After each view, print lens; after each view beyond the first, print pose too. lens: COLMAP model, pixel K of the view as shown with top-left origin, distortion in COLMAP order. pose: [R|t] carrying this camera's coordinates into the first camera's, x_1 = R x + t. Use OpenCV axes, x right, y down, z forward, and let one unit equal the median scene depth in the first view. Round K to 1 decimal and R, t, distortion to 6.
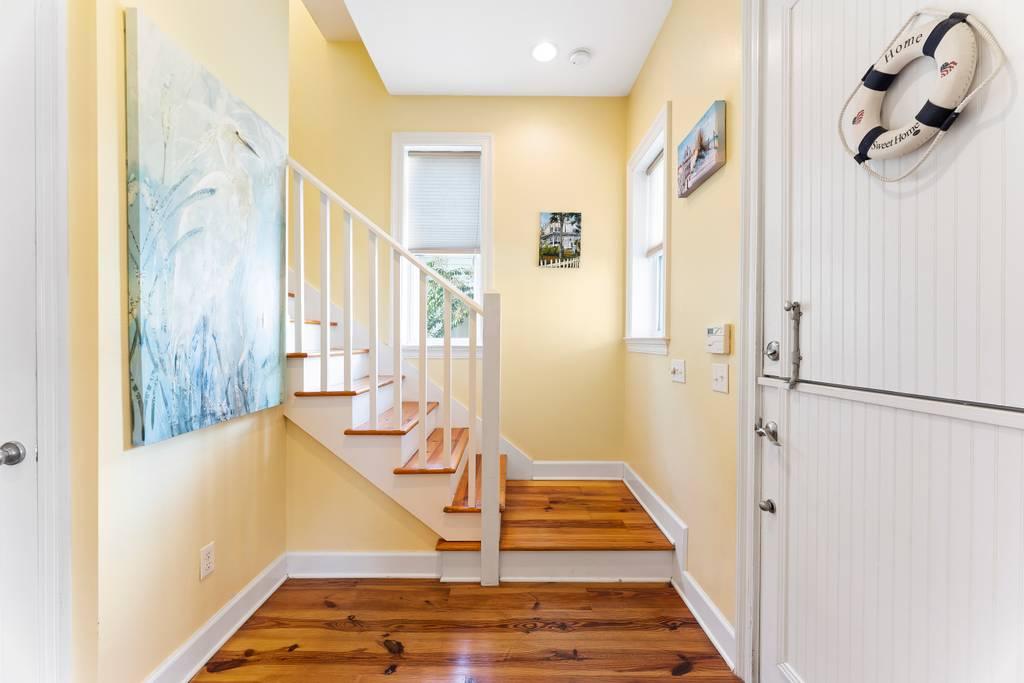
lens RADIAL K [[411.3, 0, 512.0], [0, 411.3, 341.5], [0, 0, 1]] dist [0.000911, 0.000228]
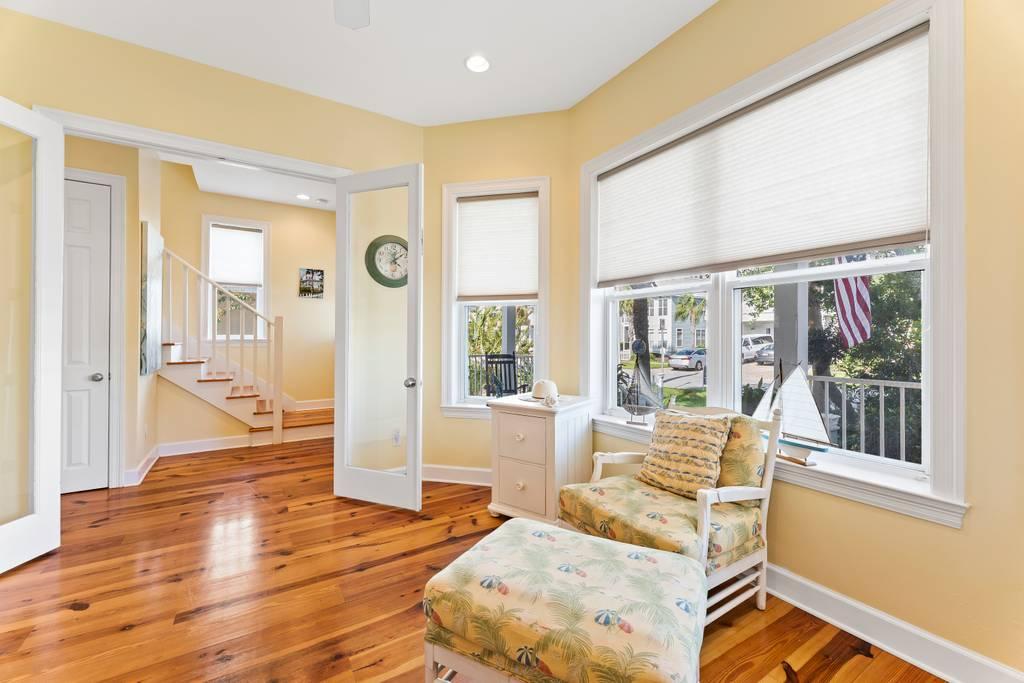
lens RADIAL K [[411.3, 0, 512.0], [0, 411.3, 341.5], [0, 0, 1]] dist [0.000911, 0.000228]
pose [[0.846024, -0.005536, 0.533116, -0.137071], [-0.000791, 0.999932, 0.011638, -0.003608], [-0.533144, -0.010267, 0.845962, -1.314035]]
